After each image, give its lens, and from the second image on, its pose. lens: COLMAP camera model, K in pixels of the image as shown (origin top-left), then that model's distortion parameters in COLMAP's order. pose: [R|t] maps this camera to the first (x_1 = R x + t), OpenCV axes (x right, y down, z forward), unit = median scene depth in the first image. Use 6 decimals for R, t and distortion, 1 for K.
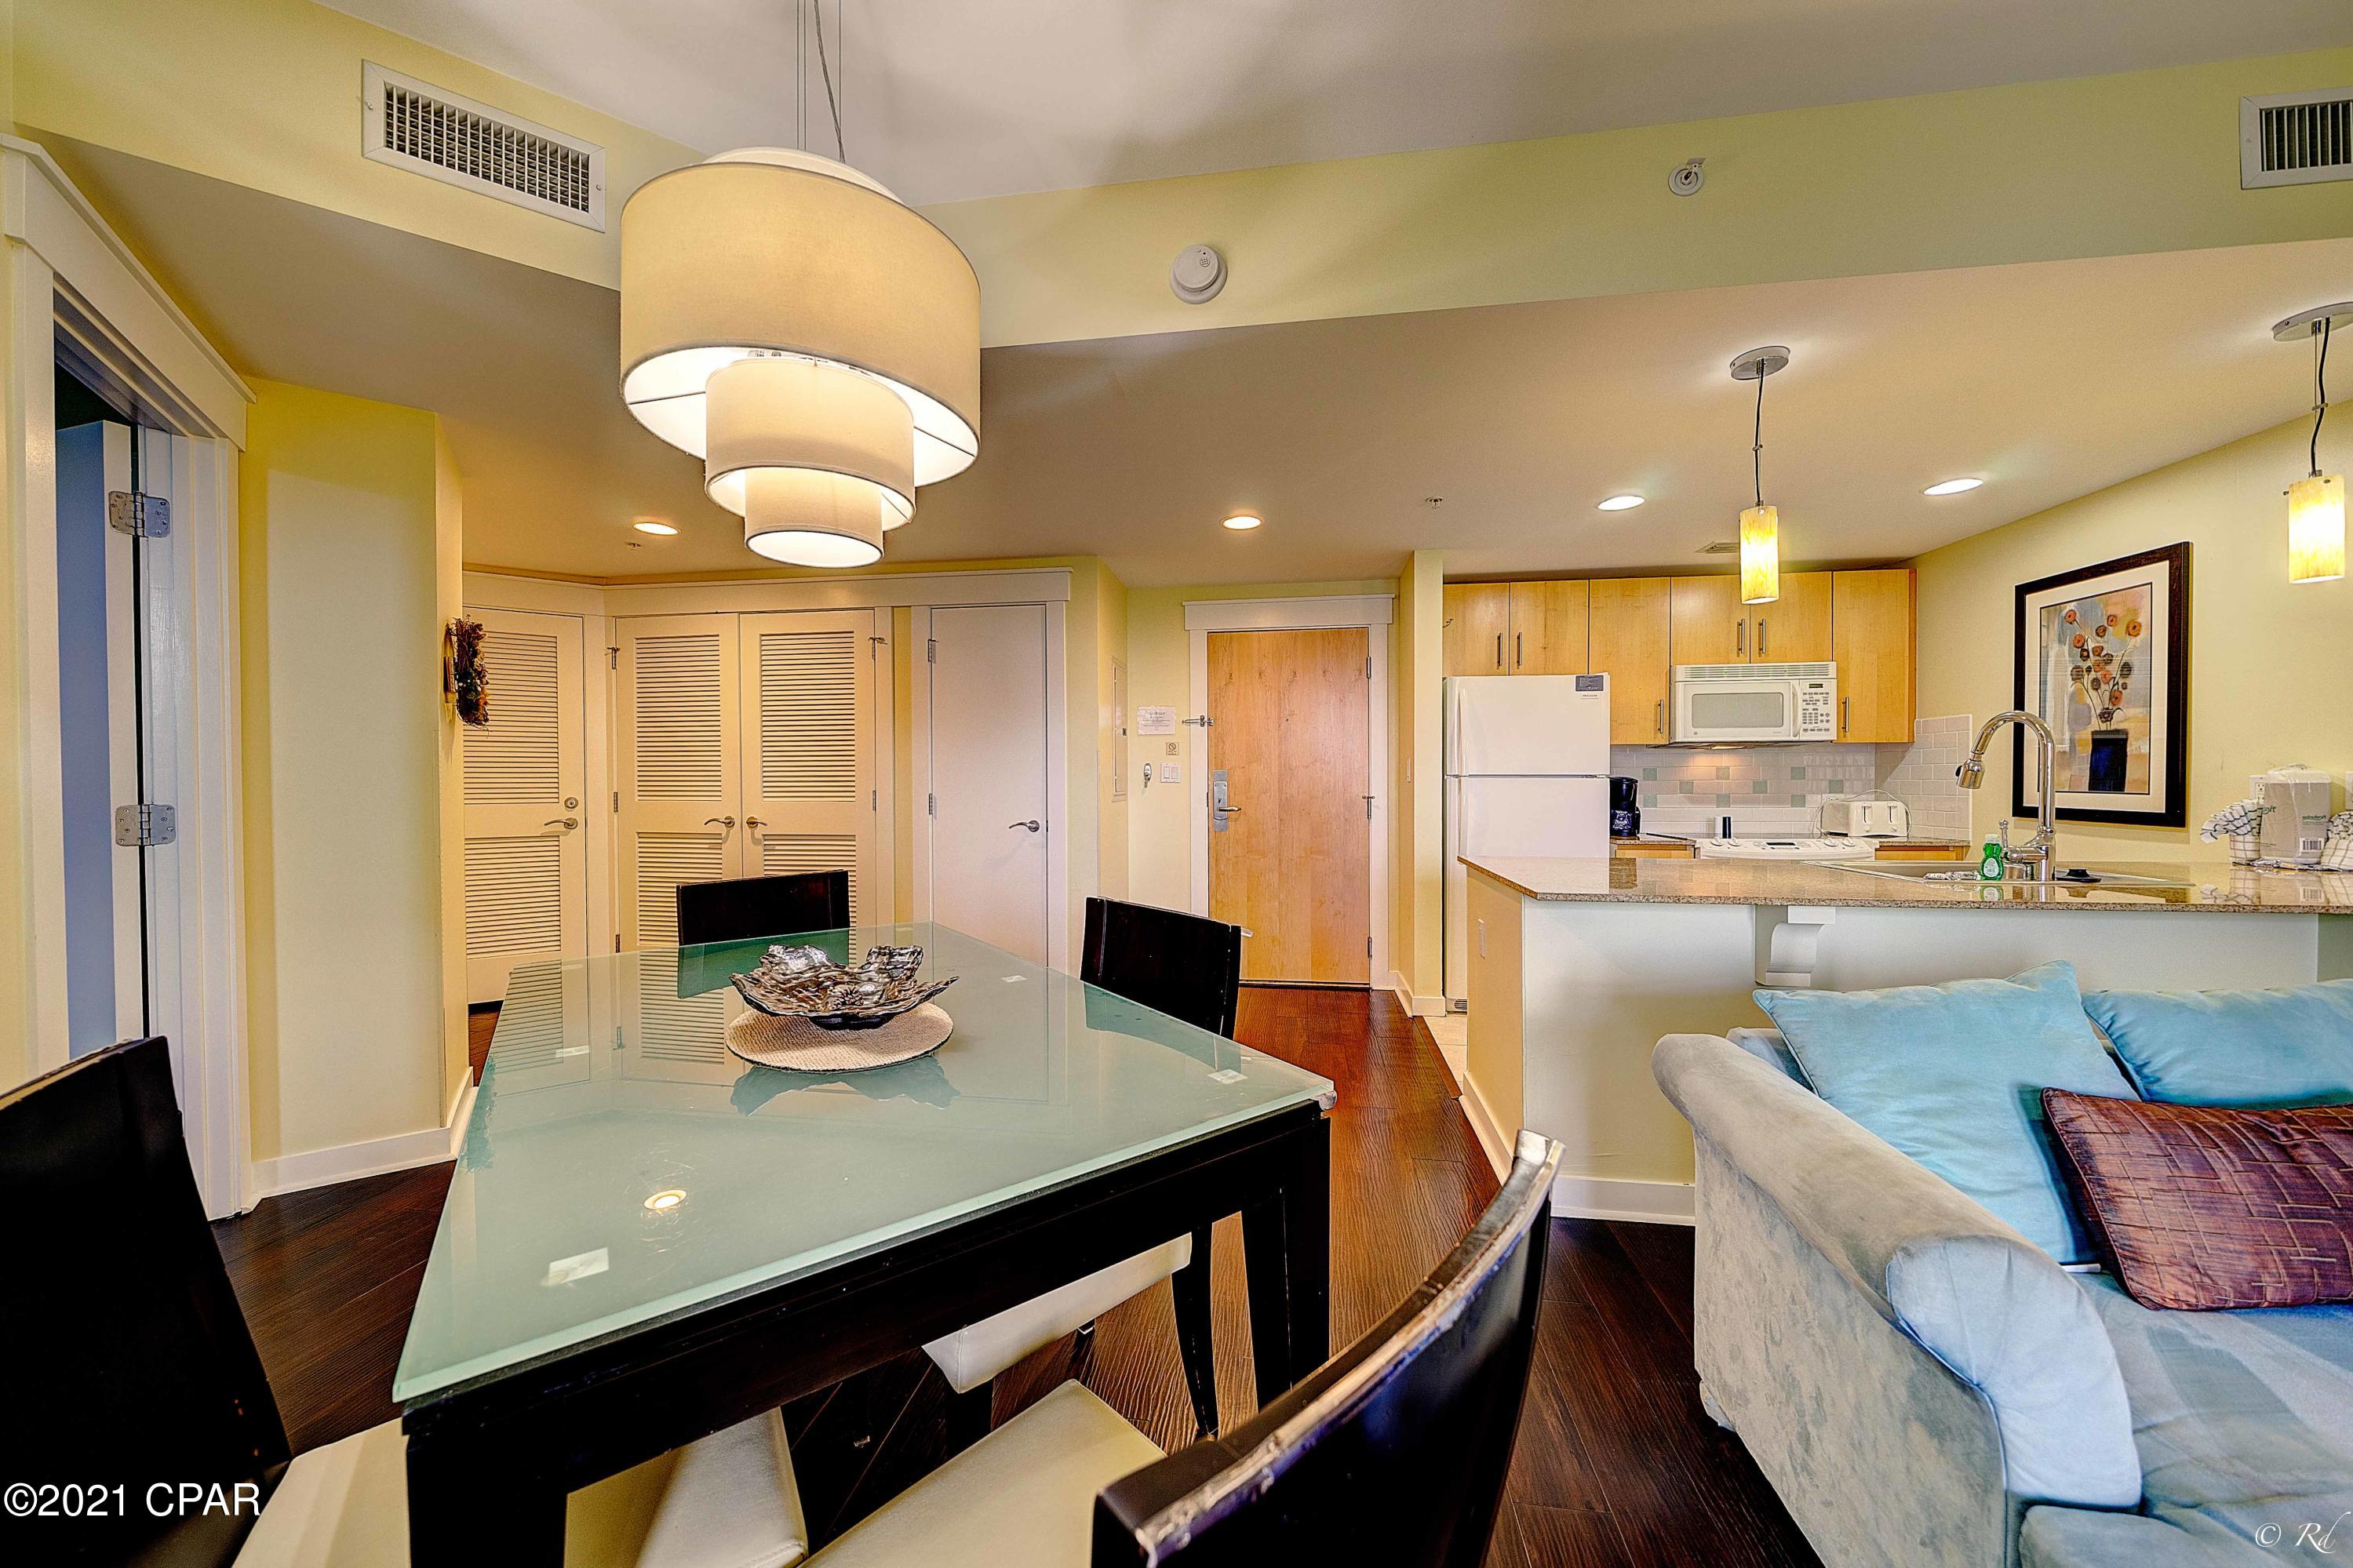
lens RADIAL K [[822.7, 0, 1174.5], [0, 822.7, 785.8], [0, 0, 1]] dist [-0.006834, 0.000324]
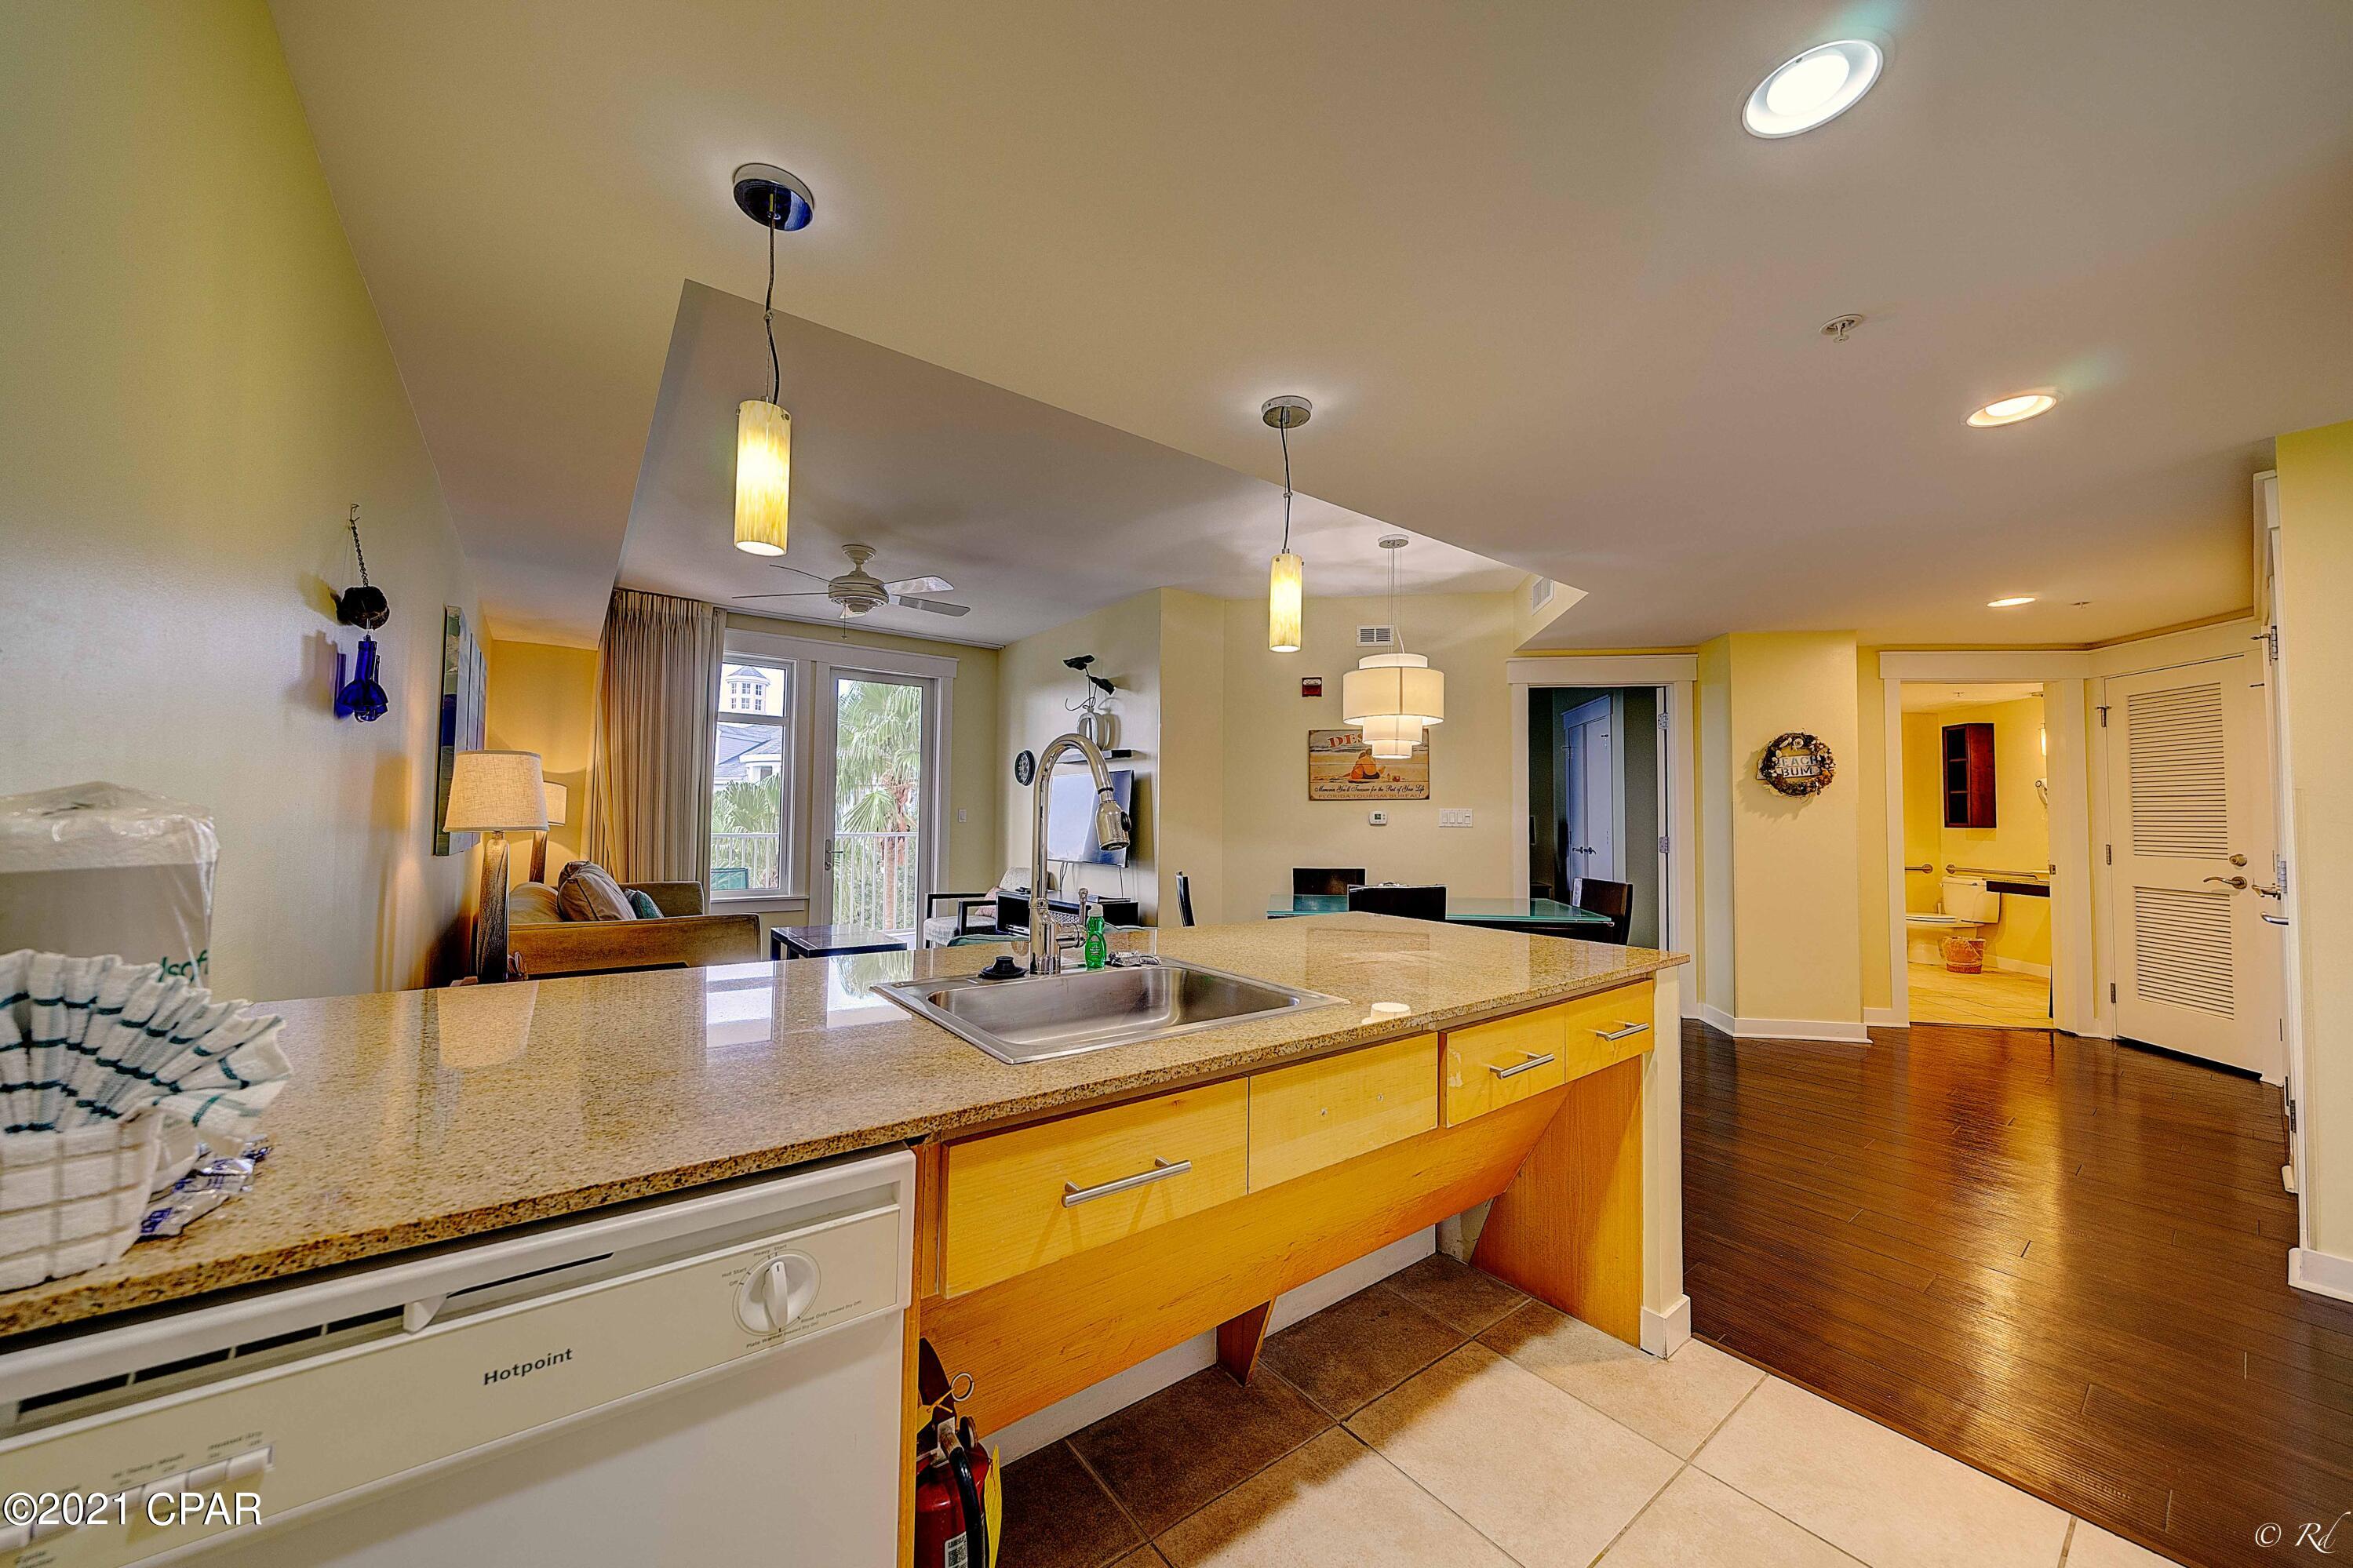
lens RADIAL K [[822.7, 0, 1174.5], [0, 822.7, 785.8], [0, 0, 1]] dist [-0.006834, 0.000324]
pose [[-0.702697, -0.033782, -0.710687, 0.827489], [-0.015900, 0.999368, -0.031782, -0.015905], [0.711312, -0.011033, -0.702790, 0.885133]]
